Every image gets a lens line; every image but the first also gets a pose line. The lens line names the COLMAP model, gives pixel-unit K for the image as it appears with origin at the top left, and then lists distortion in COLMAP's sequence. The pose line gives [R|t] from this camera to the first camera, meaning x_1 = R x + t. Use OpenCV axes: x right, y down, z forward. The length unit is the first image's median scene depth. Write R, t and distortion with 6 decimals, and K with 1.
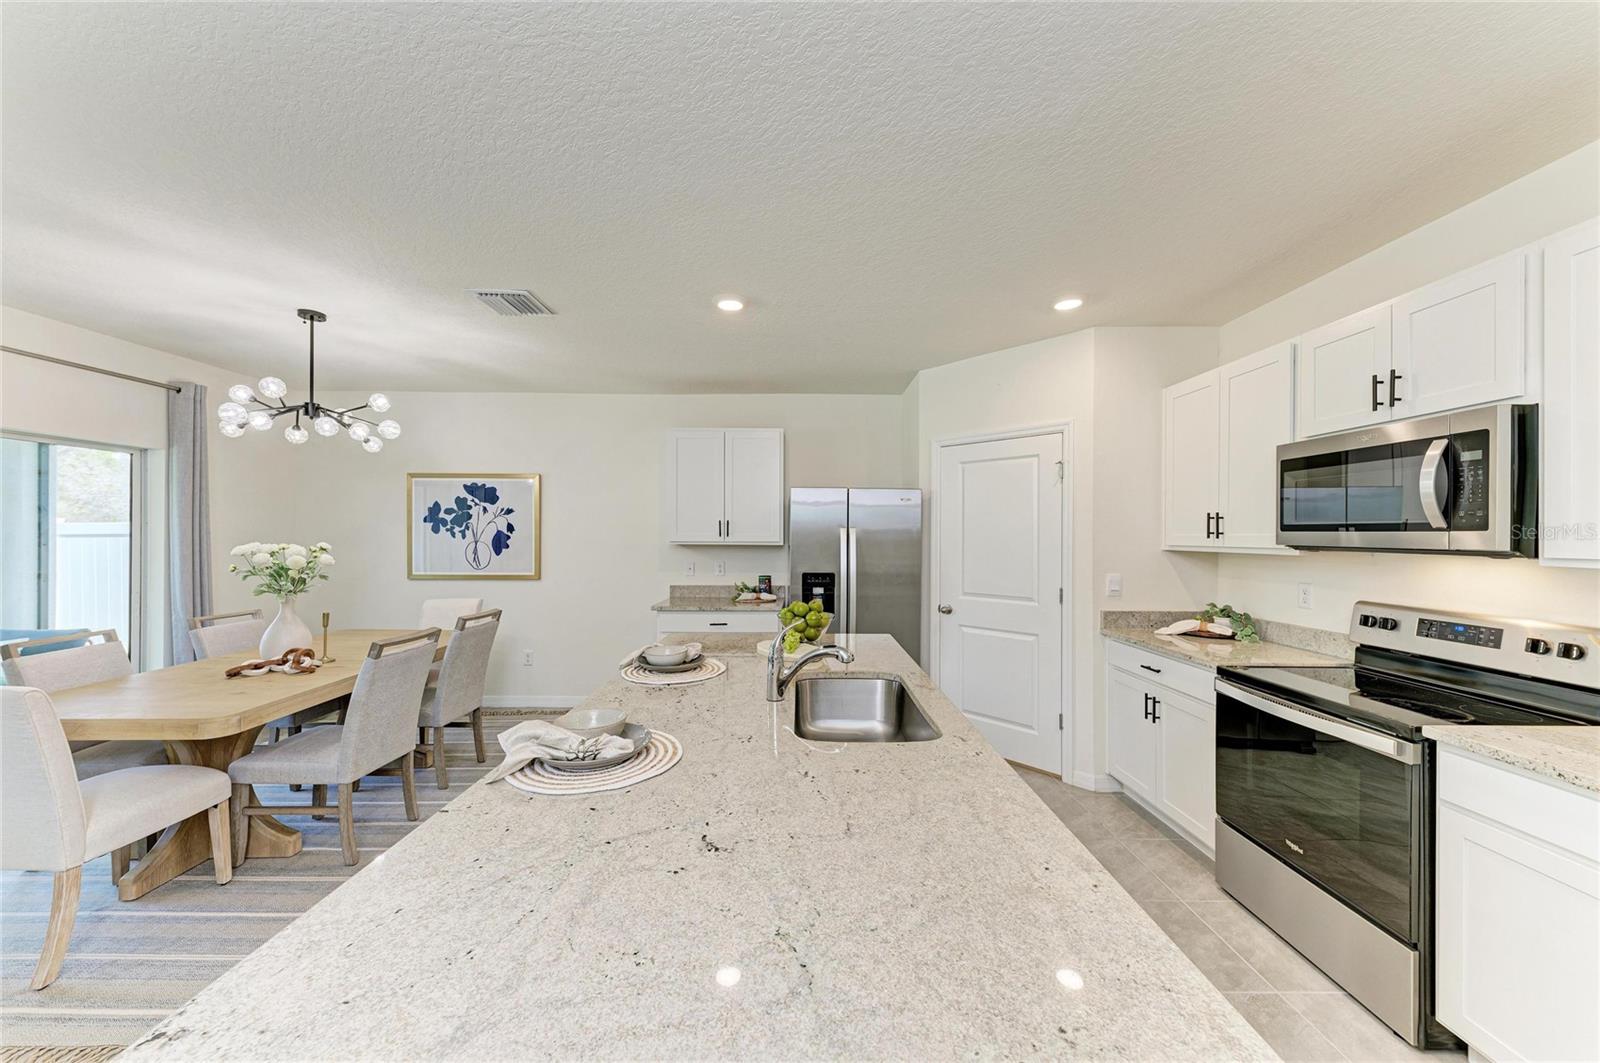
lens RADIAL K [[564.5, 0, 803.2], [0, 564.5, 536.3], [0, 0, 1]] dist [0.009412, -0.000089]
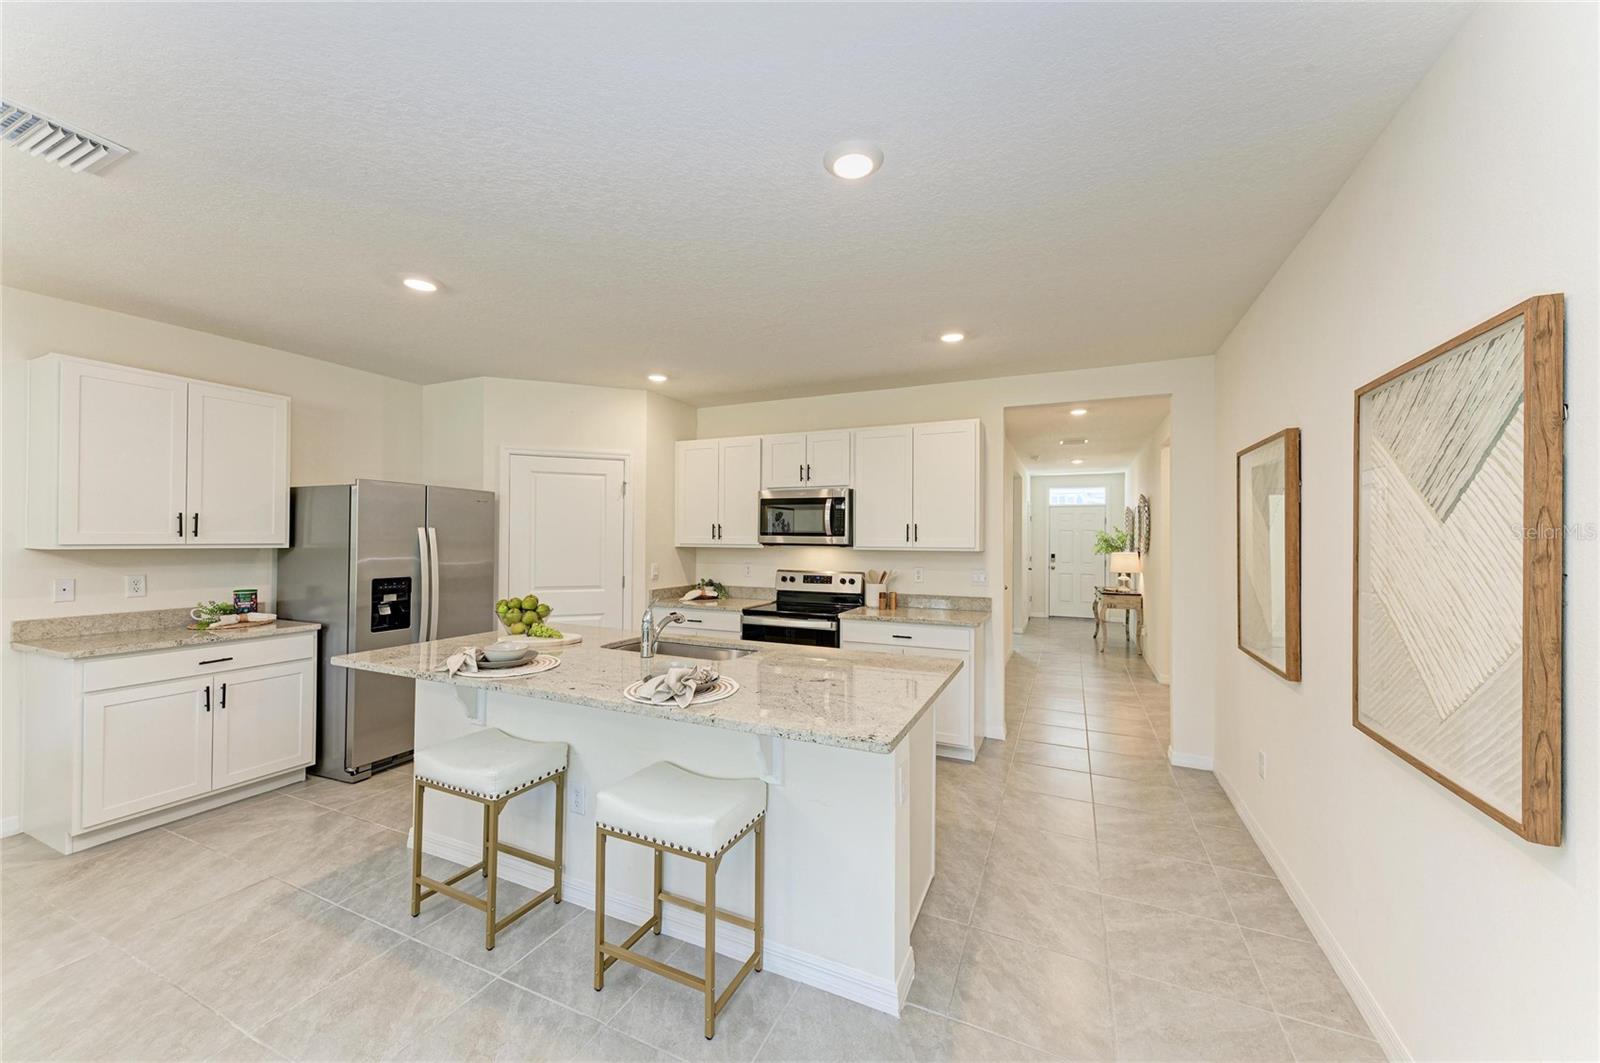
lens RADIAL K [[581.2, 0, 801.2], [0, 581.2, 533.8], [0, 0, 1]] dist [0.010503, -0.000062]
pose [[0.422043, 0.007599, 0.906544, -0.617488], [-0.004003, 0.999971, -0.006519, -0.001750], [-0.906567, -0.000877, 0.422061, 0.031657]]
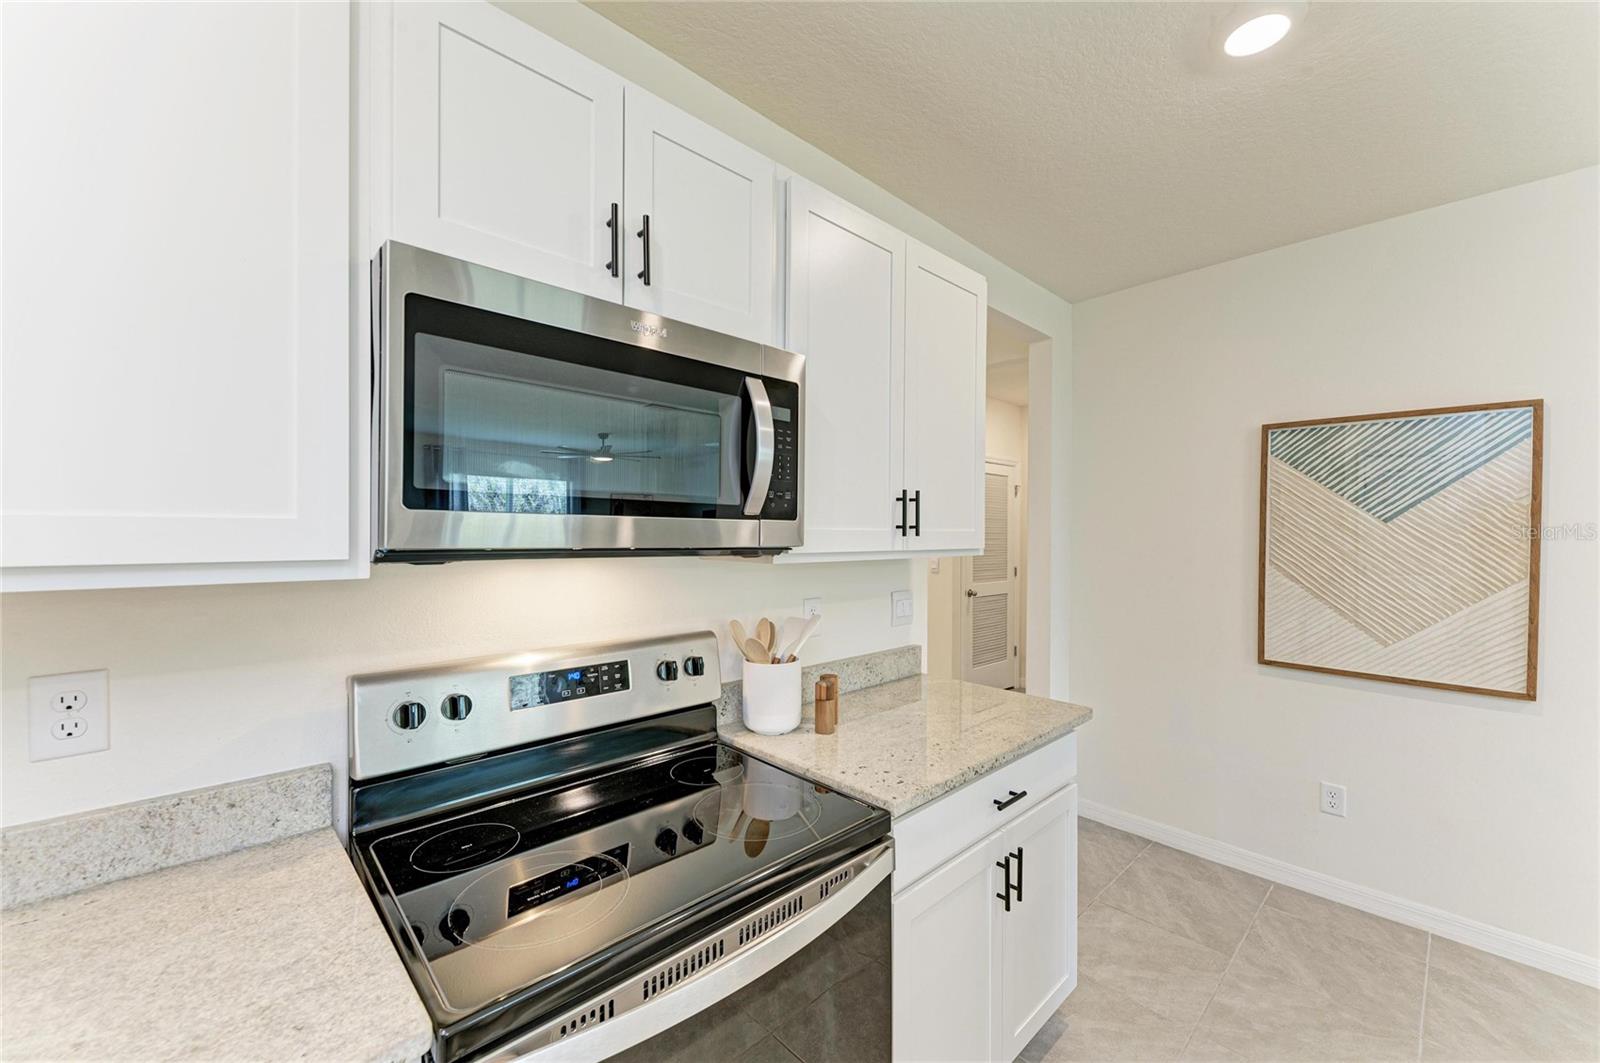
lens RADIAL K [[612.4, 0, 800.0], [0, 612.4, 531.5], [0, 0, 1]] dist [0.020586, -0.005240]
pose [[-0.680597, -0.008454, 0.732609, 0.295262], [-0.009234, 0.999953, 0.002961, 0.001223], [-0.732600, -0.004750, -0.680643, 0.749509]]
